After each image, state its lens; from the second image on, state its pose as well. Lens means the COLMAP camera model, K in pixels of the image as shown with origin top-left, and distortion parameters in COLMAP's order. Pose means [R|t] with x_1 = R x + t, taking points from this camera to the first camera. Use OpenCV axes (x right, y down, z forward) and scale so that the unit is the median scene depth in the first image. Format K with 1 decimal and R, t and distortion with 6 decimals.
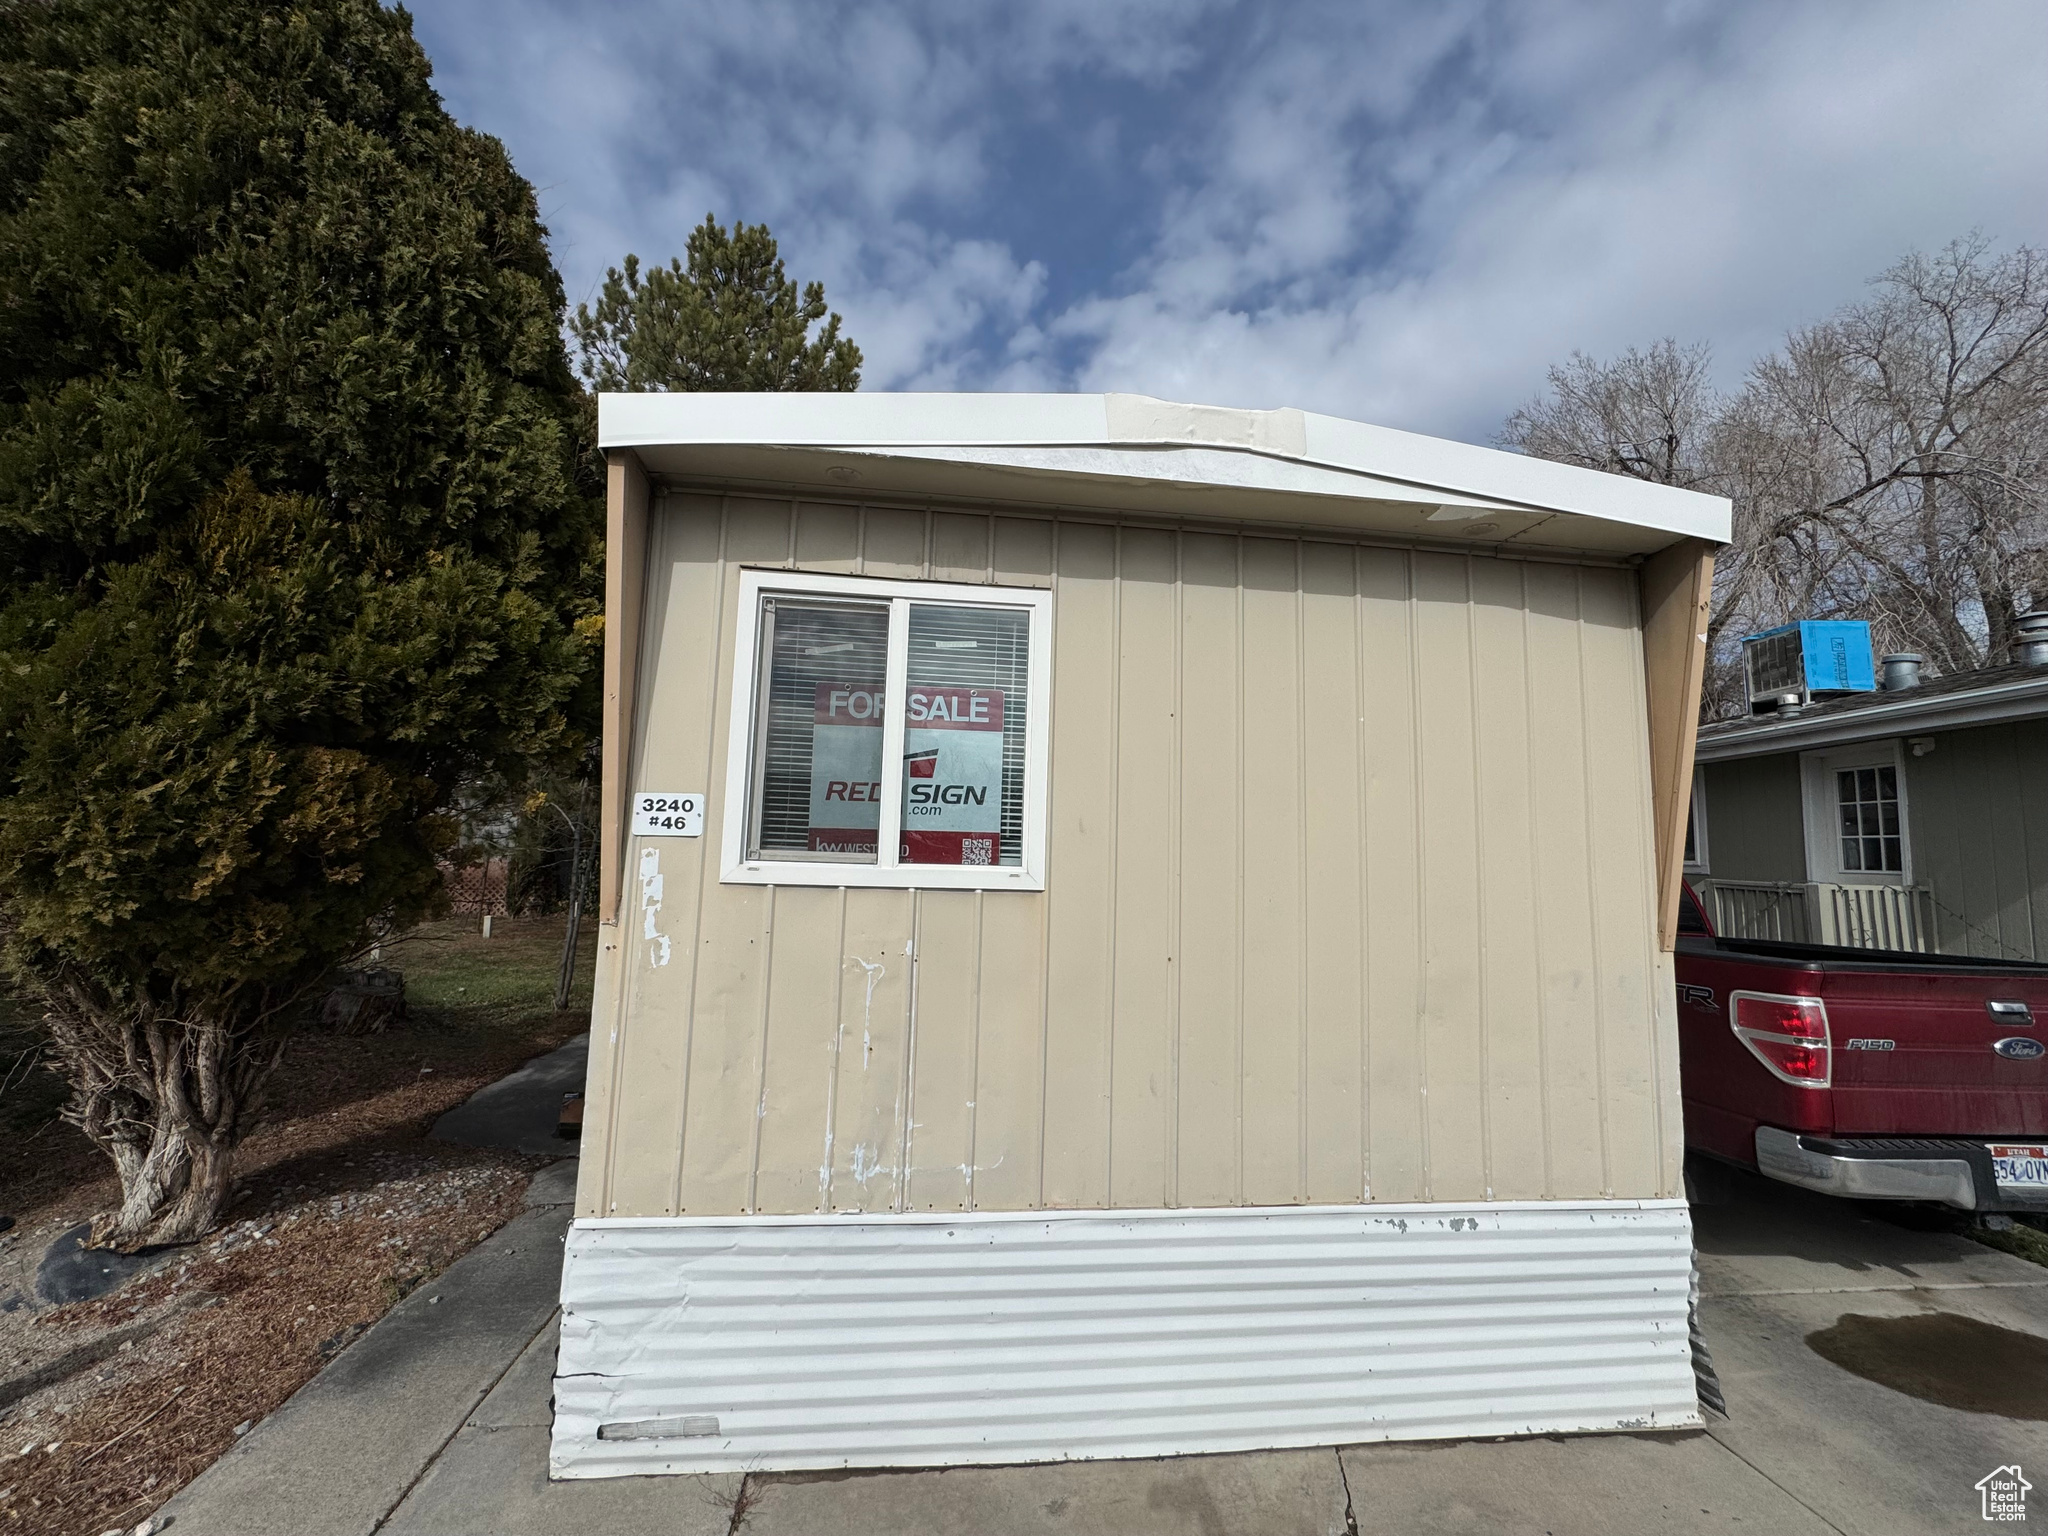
lens RADIAL K [[816.8, 0, 1025.0], [0, 816.8, 768.6], [0, 0, 1]] dist [-0.002611, -0.000271]
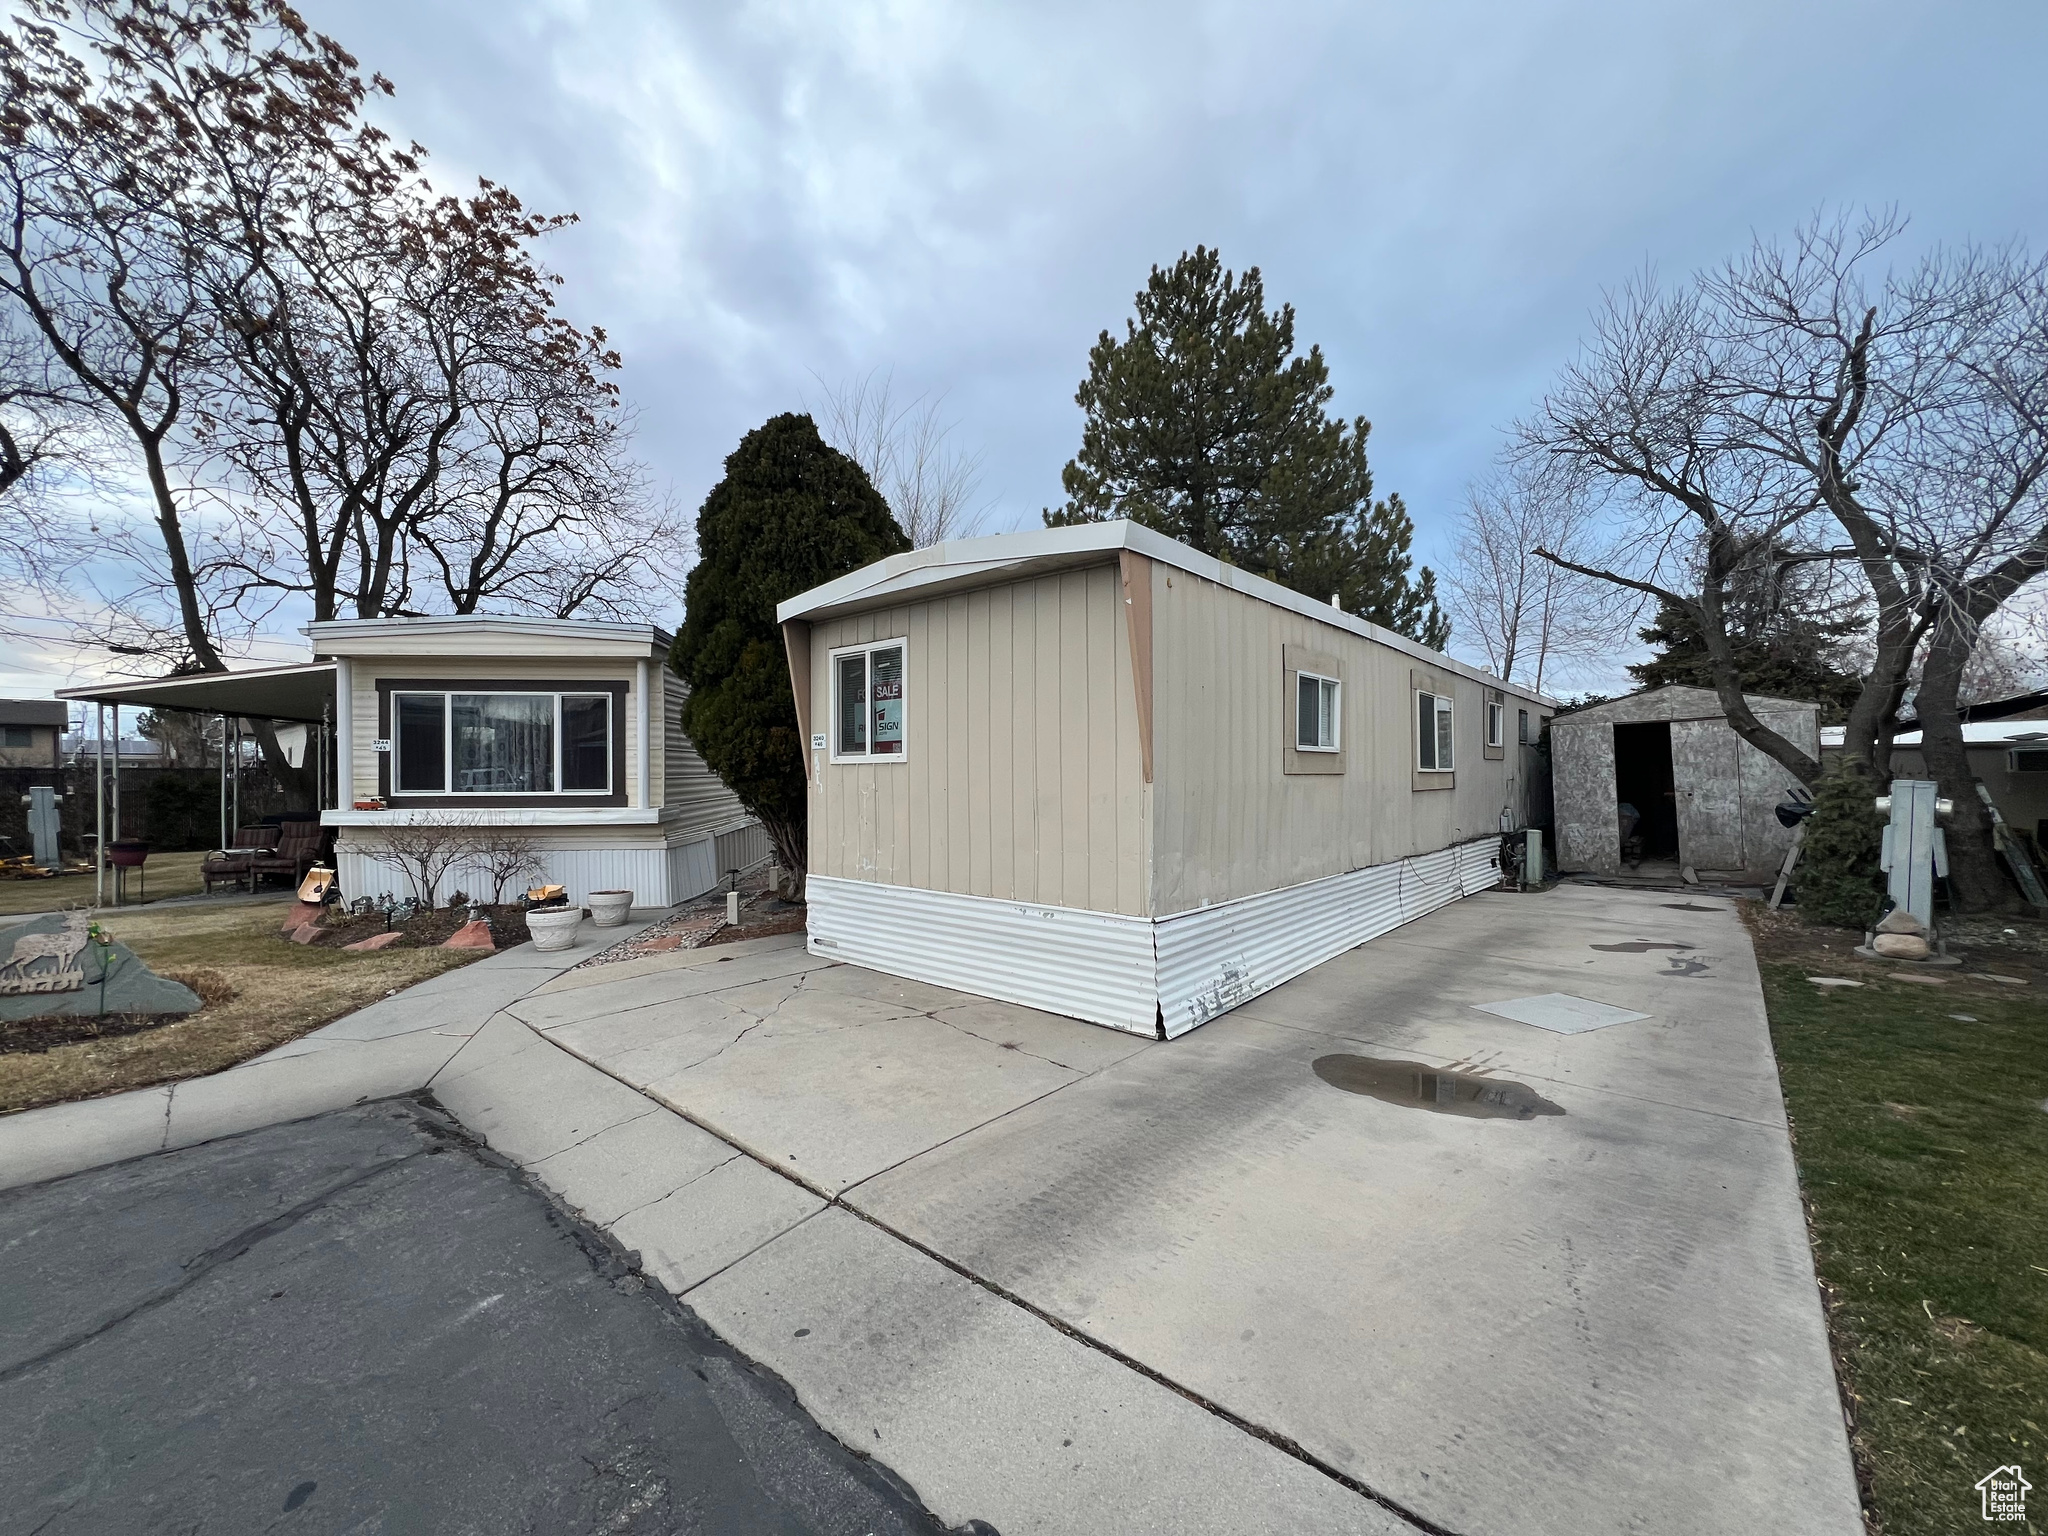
lens RADIAL K [[815.1, 0, 1023.3], [0, 815.1, 768.3], [0, 0, 1]] dist [-0.001219, 0.000049]
pose [[0.677468, -0.040462, -0.734438, 2.082570], [0.104883, 0.993597, 0.042007, 0.101665], [0.728036, -0.105489, 0.677374, -0.410008]]
